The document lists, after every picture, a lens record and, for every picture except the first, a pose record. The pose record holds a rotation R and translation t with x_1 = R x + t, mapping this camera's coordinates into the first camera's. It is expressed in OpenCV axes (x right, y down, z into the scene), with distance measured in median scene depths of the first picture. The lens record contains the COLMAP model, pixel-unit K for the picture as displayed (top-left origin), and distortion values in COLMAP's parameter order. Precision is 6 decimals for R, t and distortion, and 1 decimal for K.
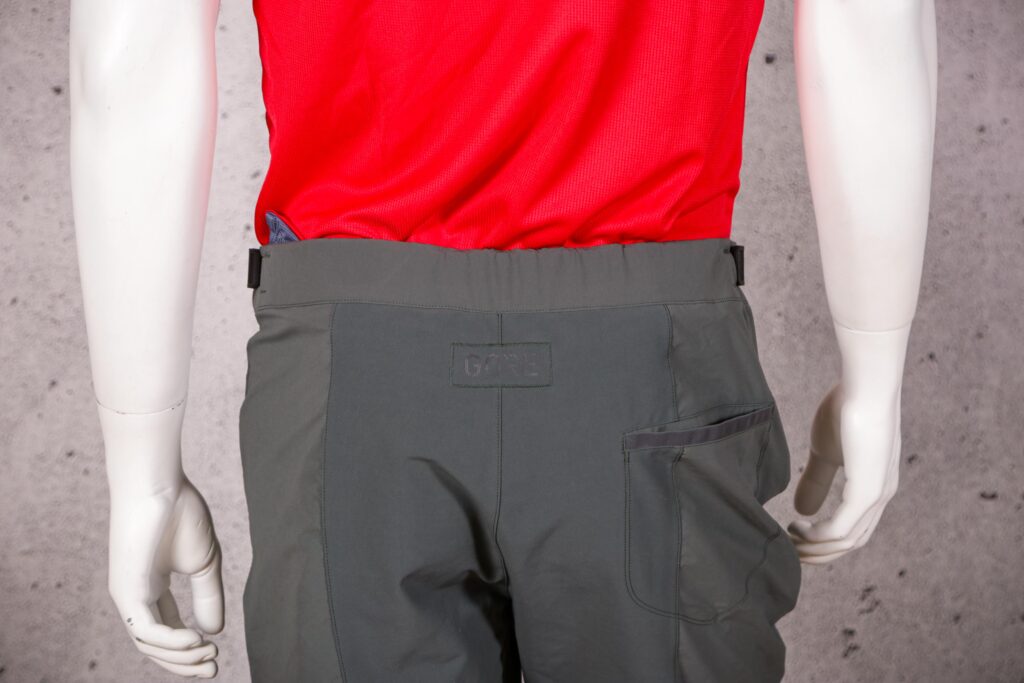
lens RADIAL K [[2616.7, 0, 512.0], [0, 2616.7, 341.5], [0, 0, 1]] dist [0.184186, 0.923461]
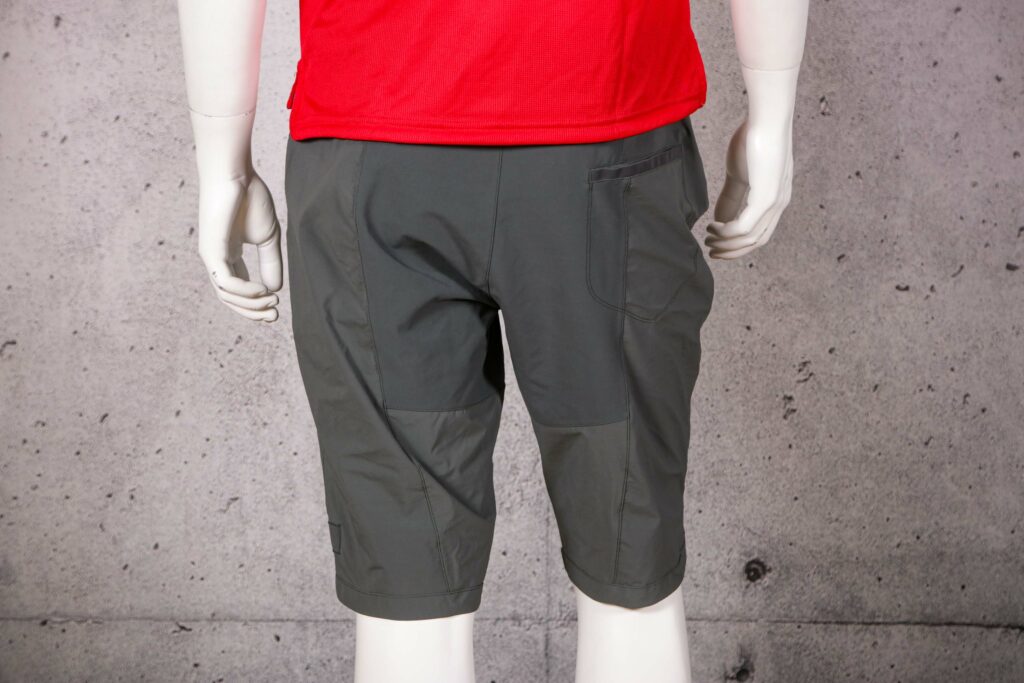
lens RADIAL K [[2506.7, 0, 512.0], [0, 2506.7, 341.5], [0, 0, 1]] dist [0.230068, -0.419095]
pose [[0.999746, 0.011437, -0.019398, 0.021304], [-0.011519, 0.999925, -0.004134, 0.091055], [0.019349, 0.004357, 0.999803, -0.183590]]
